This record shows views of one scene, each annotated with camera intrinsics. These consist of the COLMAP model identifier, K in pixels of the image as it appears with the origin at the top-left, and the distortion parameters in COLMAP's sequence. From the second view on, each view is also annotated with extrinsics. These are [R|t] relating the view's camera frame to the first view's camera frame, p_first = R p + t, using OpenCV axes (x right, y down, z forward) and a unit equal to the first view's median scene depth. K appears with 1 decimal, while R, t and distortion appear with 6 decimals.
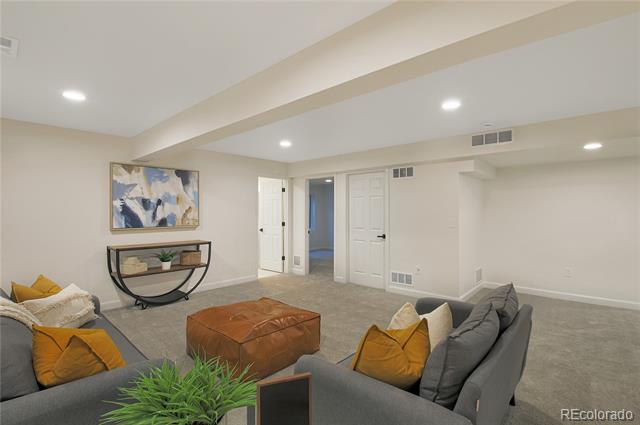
lens RADIAL K [[296.1, 0, 320.0], [0, 296.1, 212.5], [0, 0, 1]] dist [-0.014136, -0.000215]
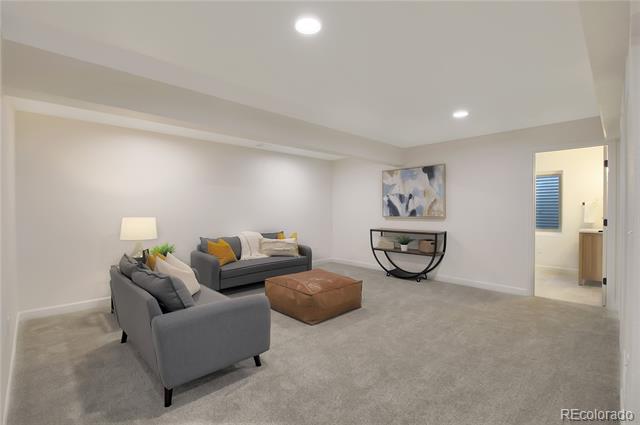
lens RADIAL K [[296.1, 0, 320.0], [0, 296.1, 212.5], [0, 0, 1]] dist [-0.014136, -0.000215]
pose [[-0.057229, 0.013249, -0.998273, 0.705255], [0.005749, 0.999900, 0.012941, 0.013968], [0.998345, -0.004998, -0.057299, 0.692051]]
